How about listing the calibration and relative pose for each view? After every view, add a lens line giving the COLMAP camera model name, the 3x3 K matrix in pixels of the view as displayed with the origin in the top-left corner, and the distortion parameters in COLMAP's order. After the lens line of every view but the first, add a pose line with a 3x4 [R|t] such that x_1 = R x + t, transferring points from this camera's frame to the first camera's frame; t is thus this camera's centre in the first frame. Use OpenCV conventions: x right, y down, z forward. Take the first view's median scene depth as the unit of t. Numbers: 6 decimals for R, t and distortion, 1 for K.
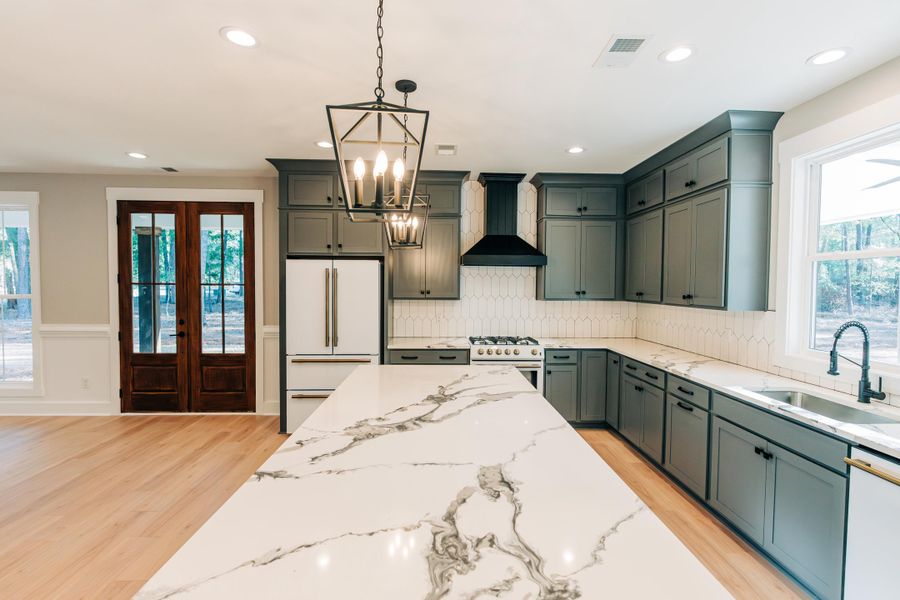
lens RADIAL K [[408.7, 0, 447.9], [0, 408.7, 295.9], [0, 0, 1]] dist [-0.011499, 0.003067]
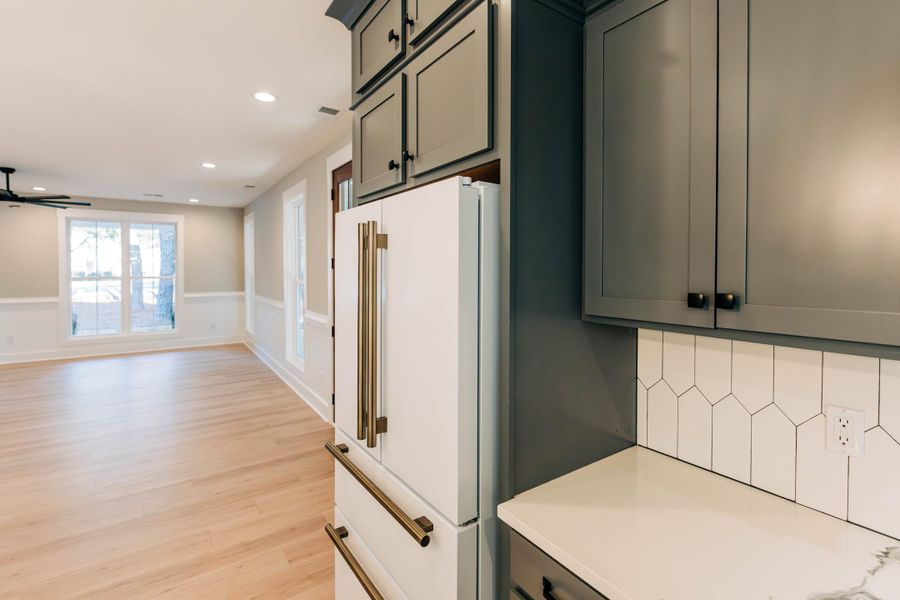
lens RADIAL K [[408.7, 0, 453.5], [0, 408.7, 267.8], [0, 0, 1]] dist [-0.011499, 0.003067]
pose [[0.529046, -0.009950, -0.848535, 0.055061], [-0.017806, 0.999581, -0.022823, -0.020153], [0.848406, 0.027184, 0.528647, 0.834057]]
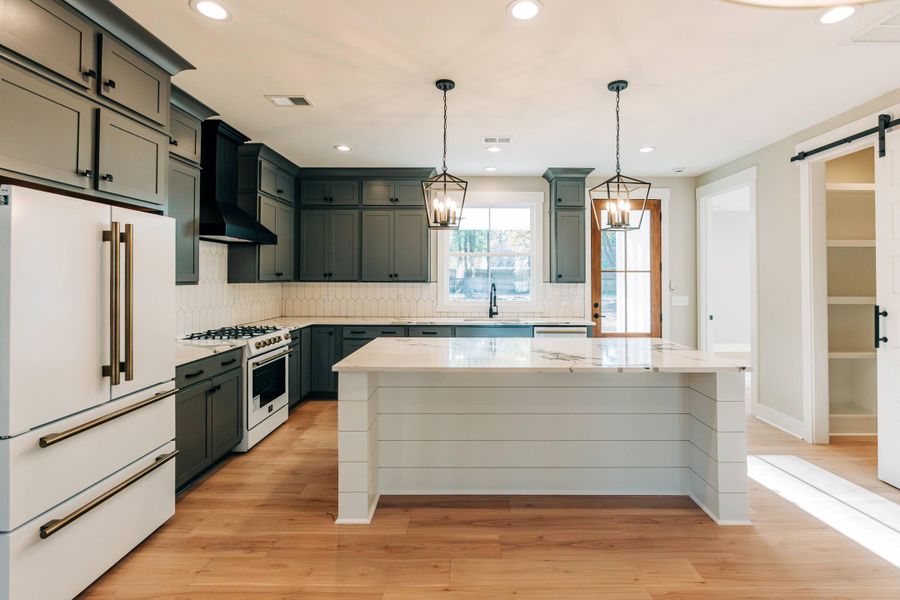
lens RADIAL K [[408.7, 0, 470.7], [0, 408.7, 266.7], [0, 0, 1]] dist [-0.011499, 0.003067]
pose [[0.036365, 0.016983, 0.999194, -0.713866], [0.023763, 0.999558, -0.017854, 0.002596], [-0.999056, 0.024393, 0.035945, 0.537933]]
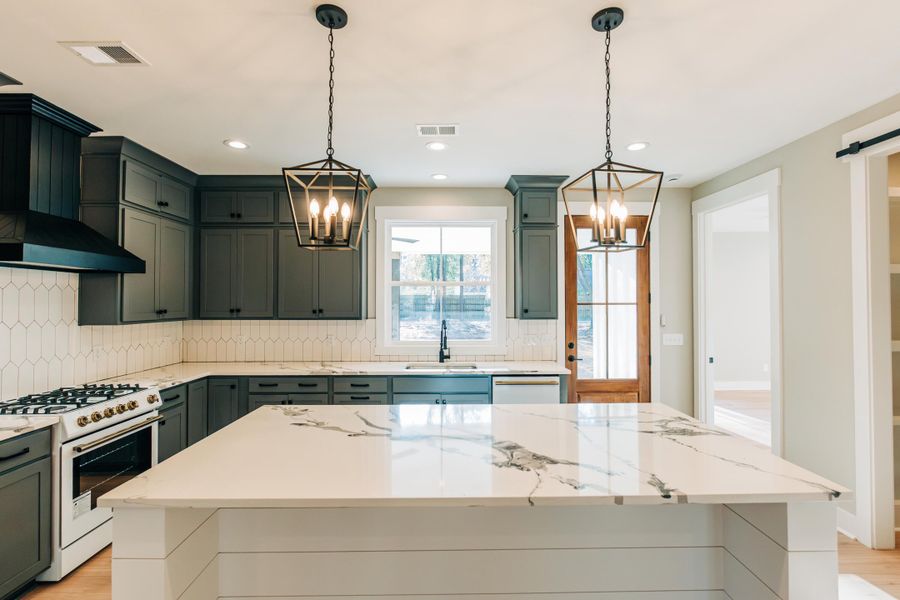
lens RADIAL K [[408.7, 0, 452.0], [0, 408.7, 297.7], [0, 0, 1]] dist [-0.011499, 0.003067]
pose [[0.018001, 0.003832, 0.999831, -0.470735], [0.028840, 0.999575, -0.004350, -0.016477], [-0.999422, 0.028913, 0.017883, 0.476574]]
